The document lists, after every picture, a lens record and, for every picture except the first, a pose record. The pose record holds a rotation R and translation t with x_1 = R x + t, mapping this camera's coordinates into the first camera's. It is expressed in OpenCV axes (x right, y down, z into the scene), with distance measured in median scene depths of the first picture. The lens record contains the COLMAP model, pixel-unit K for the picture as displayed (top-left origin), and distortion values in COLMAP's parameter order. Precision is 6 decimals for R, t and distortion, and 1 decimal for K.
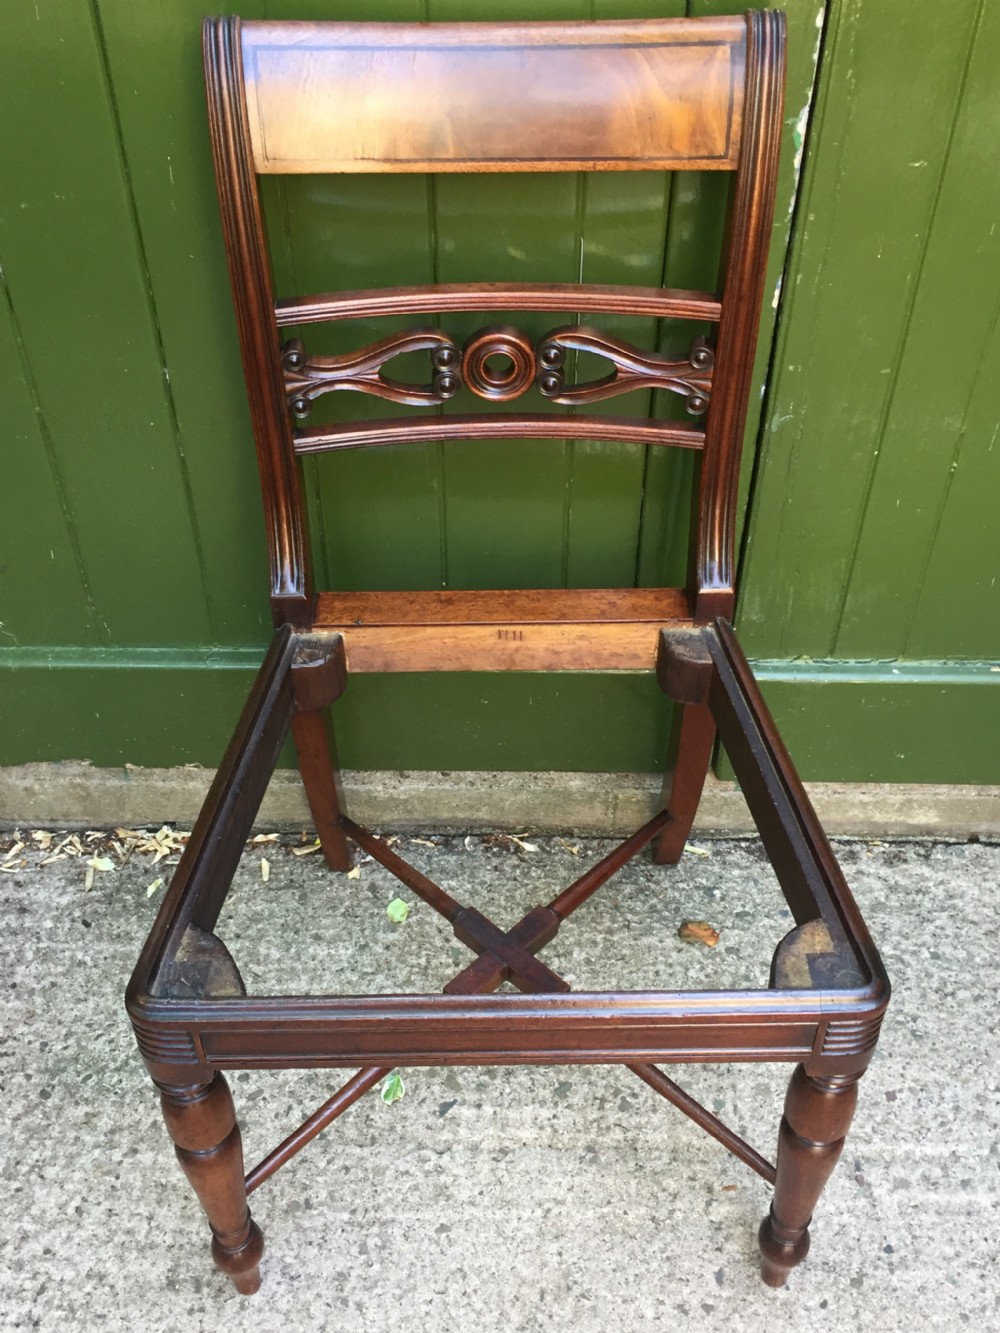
lens RADIAL K [[1368.3, 0, 492.9], [0, 1368.3, 673.0], [0, 0, 1]] dist [0.031469, 0.000000]
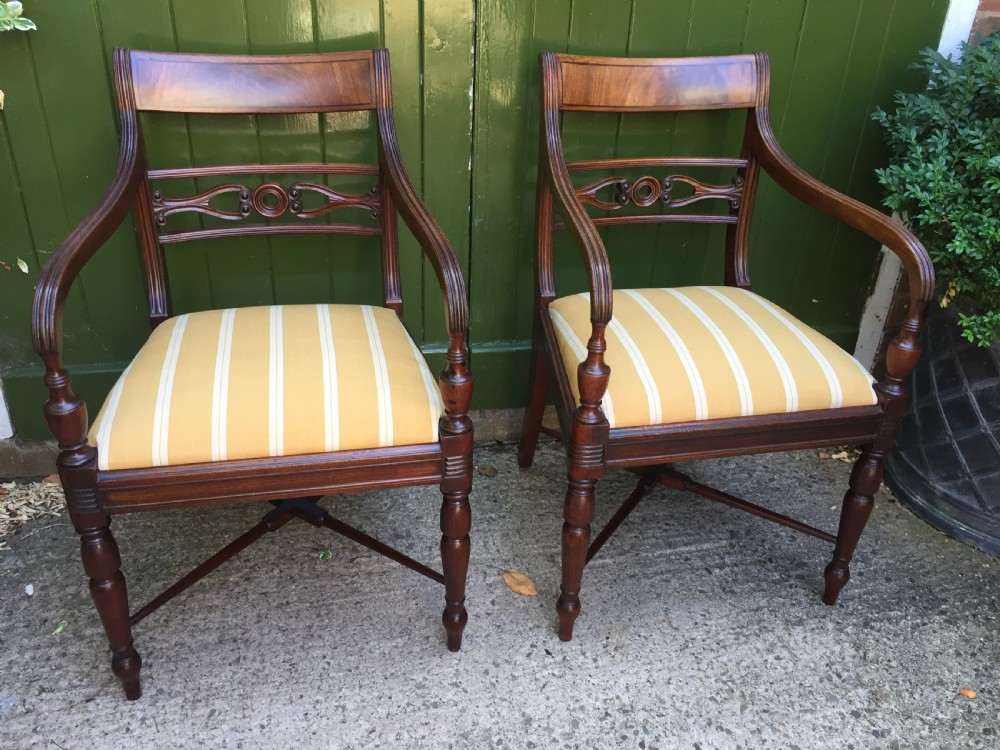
lens RADIAL K [[874.9, 0, 502.7], [0, 874.9, 376.6], [0, 0, 1]] dist [0.065306, -0.099751]
pose [[0.975720, -0.069728, 0.207624, -0.071580], [0.113844, 0.971309, -0.208800, 0.362984], [-0.187108, 0.227368, 0.955664, -0.344656]]
